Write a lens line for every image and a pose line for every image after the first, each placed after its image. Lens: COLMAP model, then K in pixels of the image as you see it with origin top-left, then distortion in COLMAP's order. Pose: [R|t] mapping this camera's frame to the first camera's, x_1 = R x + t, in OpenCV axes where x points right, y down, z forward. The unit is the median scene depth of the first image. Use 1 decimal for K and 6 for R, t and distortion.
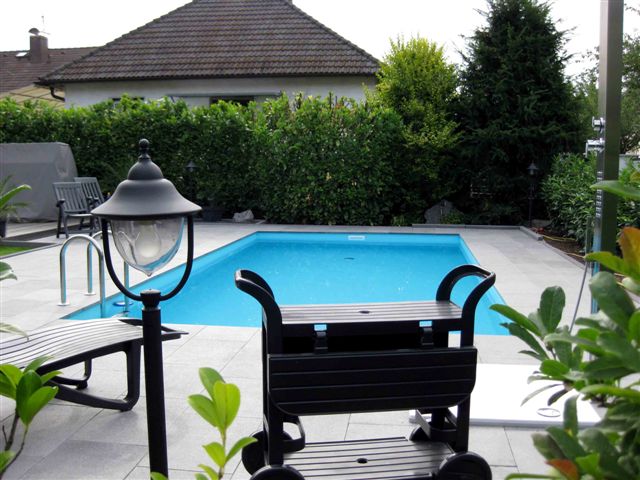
lens RADIAL K [[700.0, 0, 320.3], [0, 700.0, 239.3], [0, 0, 1]] dist [-0.127834, 0.000000]
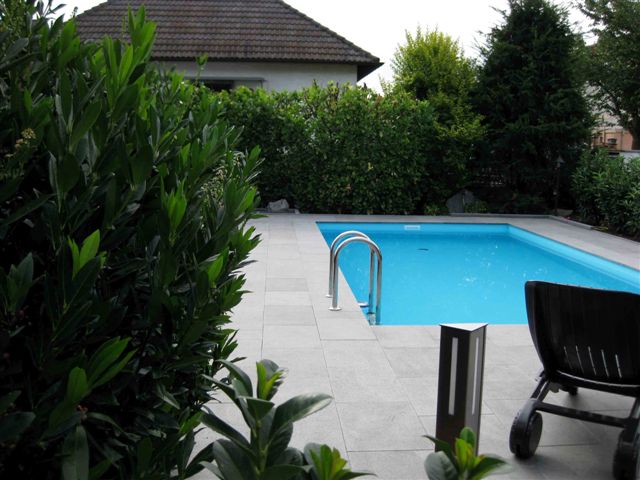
lens RADIAL K [[700.0, 0, 319.5], [0, 700.0, 241.3], [0, 0, 1]] dist [-0.127834, 0.000000]
pose [[0.982269, -0.011815, 0.187102, -0.236993], [0.006054, 0.999491, 0.031331, -0.012922], [-0.187377, -0.029643, 0.981841, 0.013848]]
